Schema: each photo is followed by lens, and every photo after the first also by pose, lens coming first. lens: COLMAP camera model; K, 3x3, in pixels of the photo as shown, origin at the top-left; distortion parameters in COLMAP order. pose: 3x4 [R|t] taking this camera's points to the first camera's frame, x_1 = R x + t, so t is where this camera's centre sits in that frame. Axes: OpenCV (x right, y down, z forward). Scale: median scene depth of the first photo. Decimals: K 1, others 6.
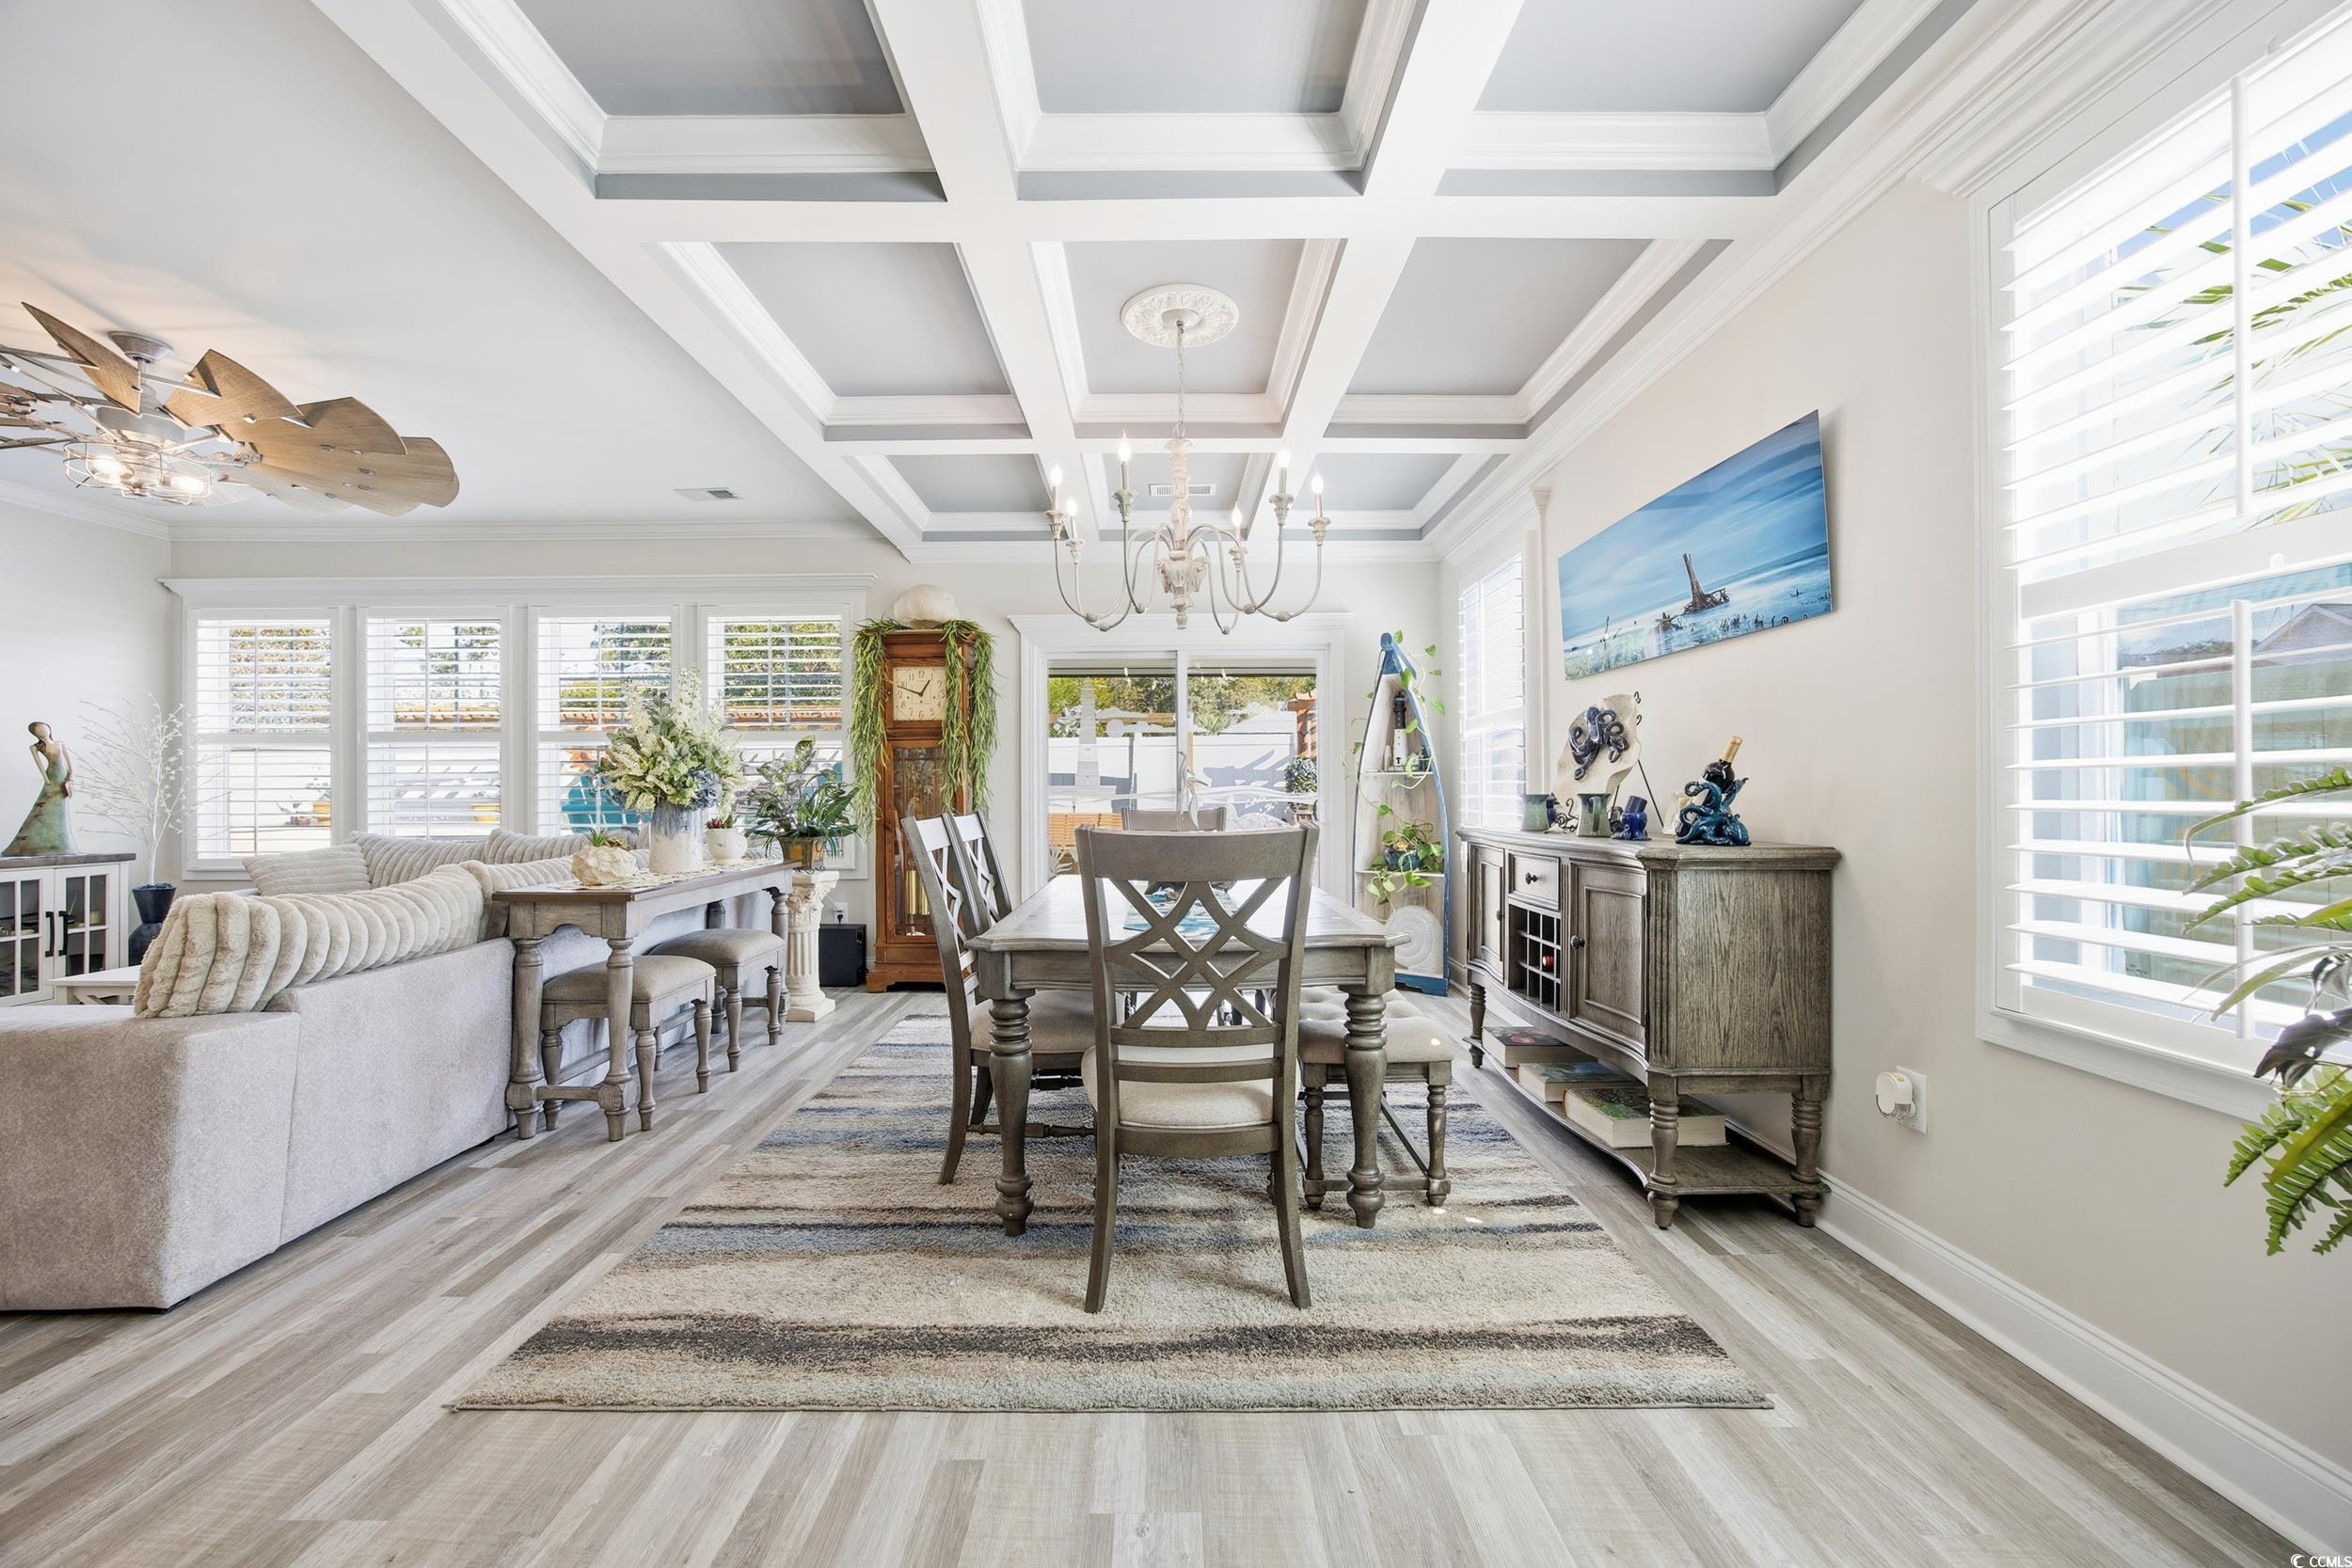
lens RADIAL K [[941.9, 0, 1149.2], [0, 941.9, 790.2], [0, 0, 1]] dist [0.001130, 0.000111]
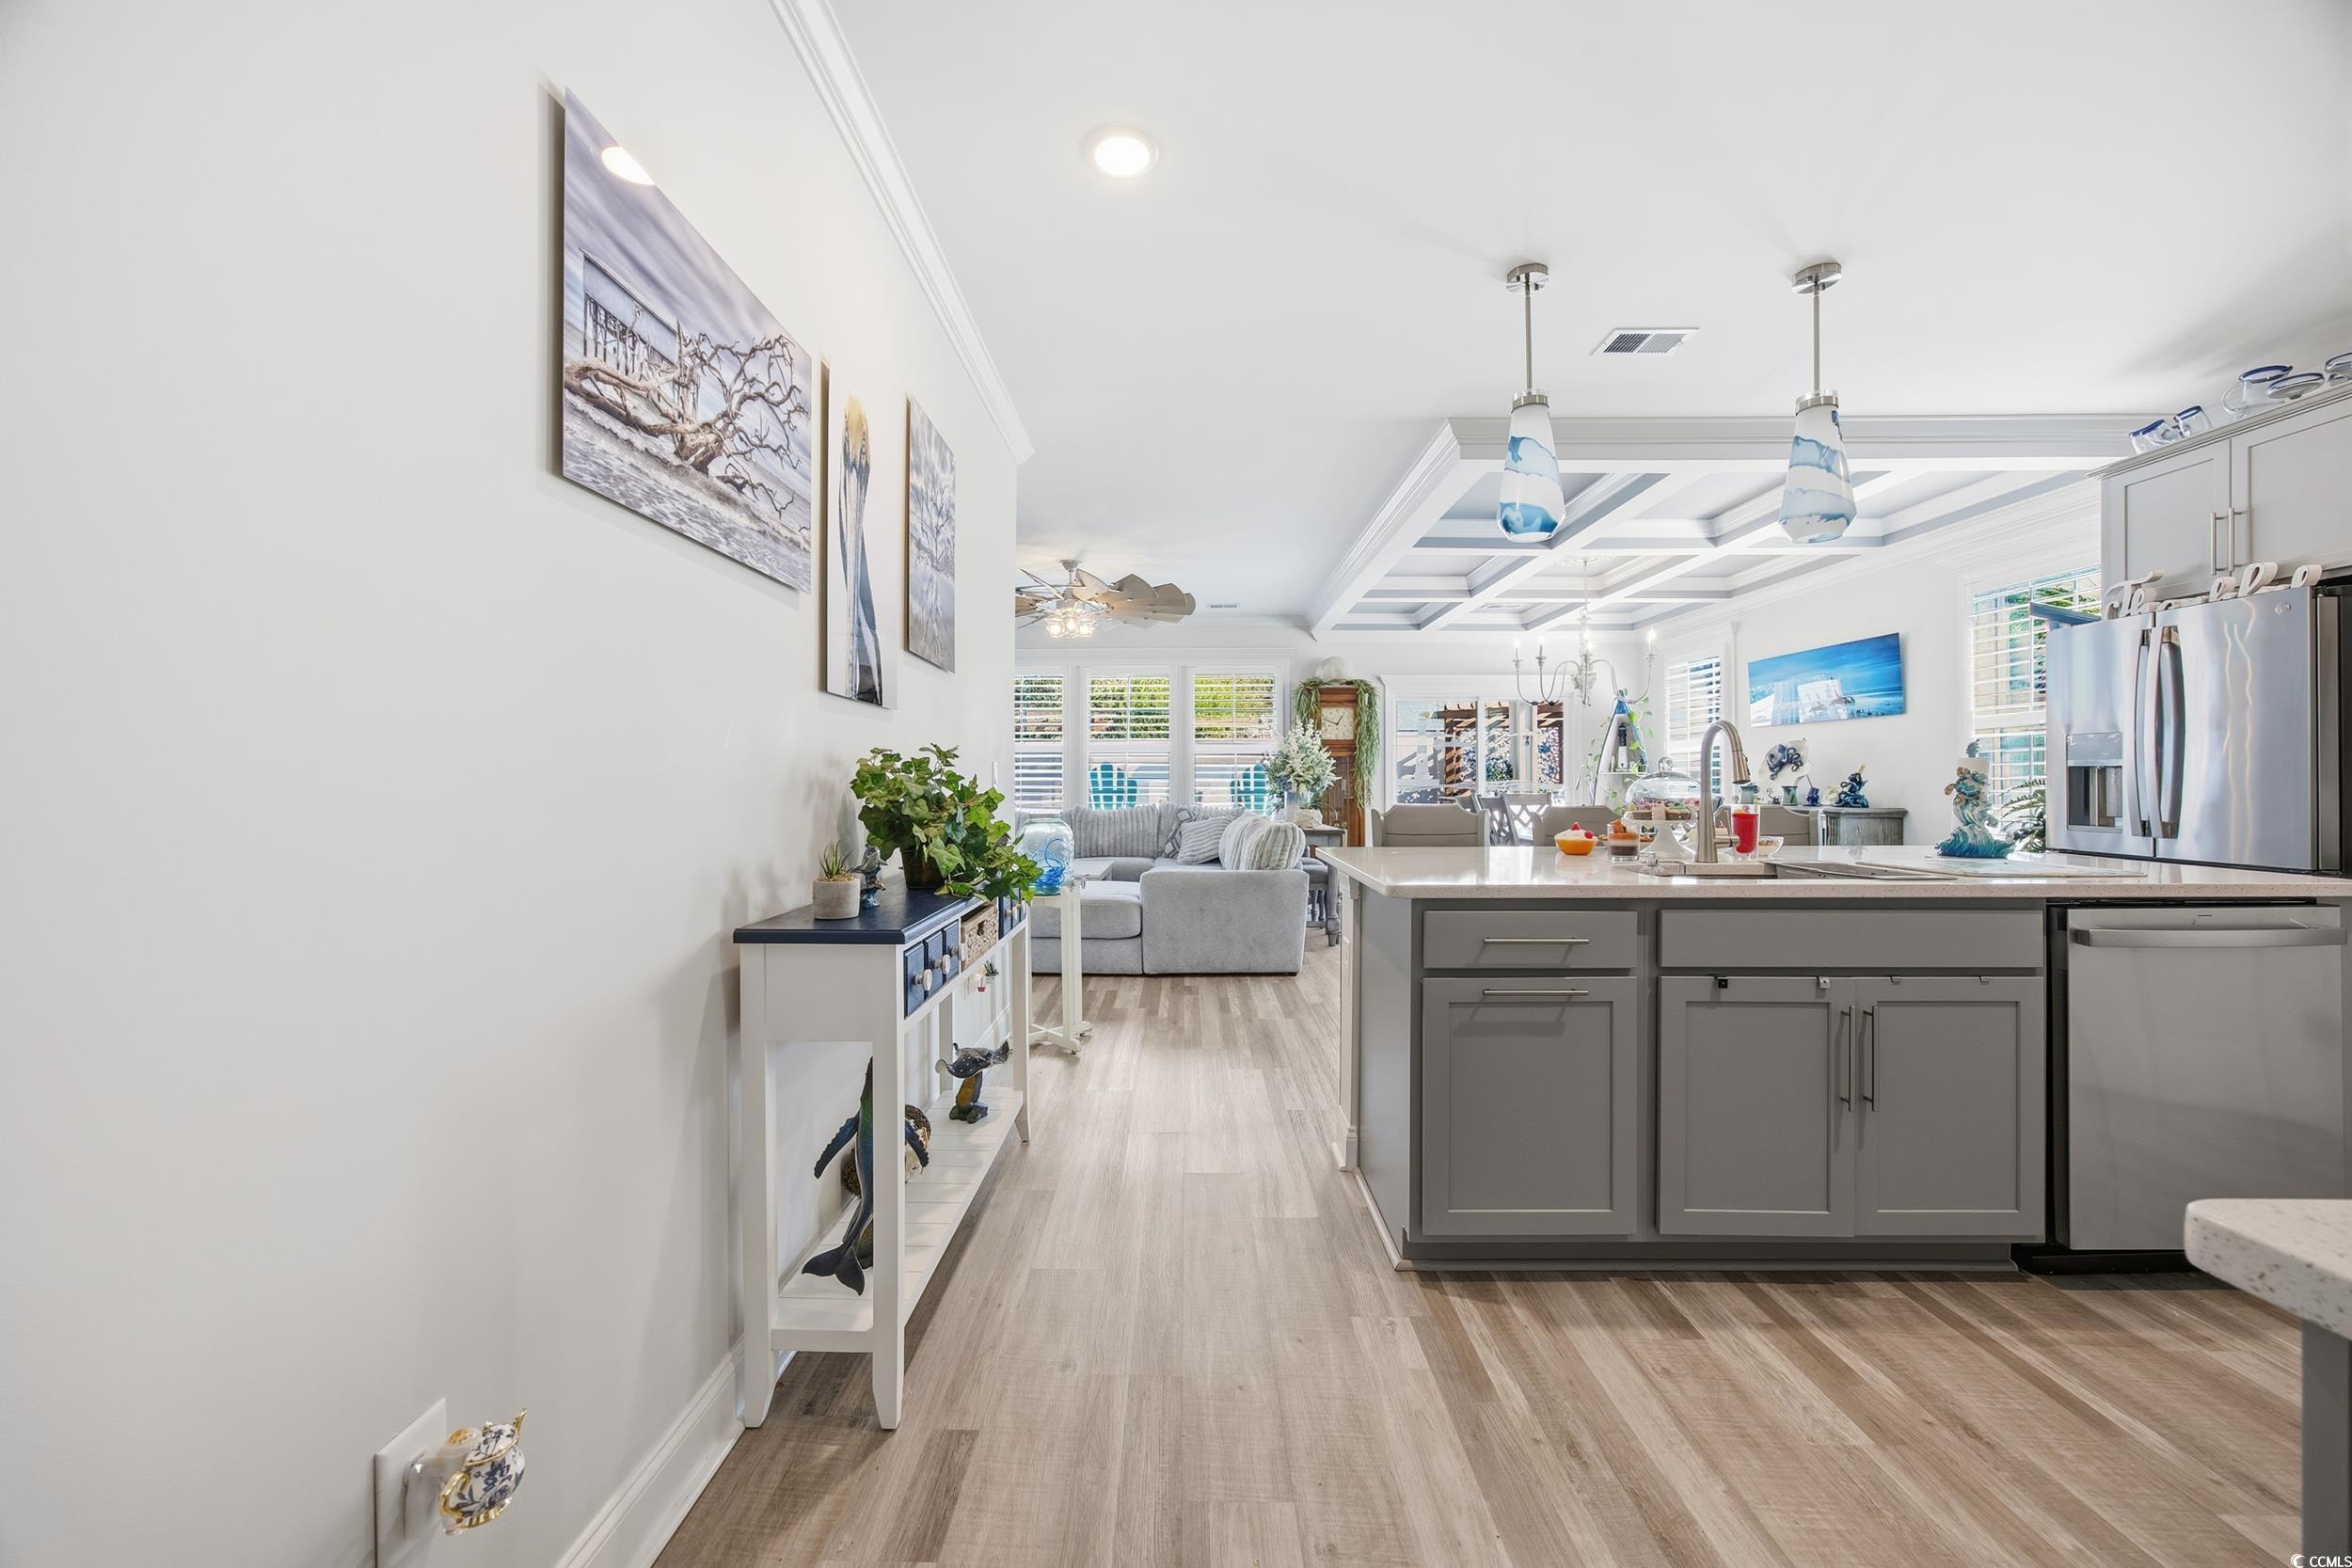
lens RADIAL K [[891.5, 0, 1176.0], [0, 891.5, 784.0], [0, 0, 1]] dist [-0.033594, 0.010587]
pose [[0.999948, 0.005103, -0.008773, -1.081047], [-0.005050, 0.999969, 0.006068, -0.007298], [0.008804, -0.006023, 0.999943, -1.224864]]
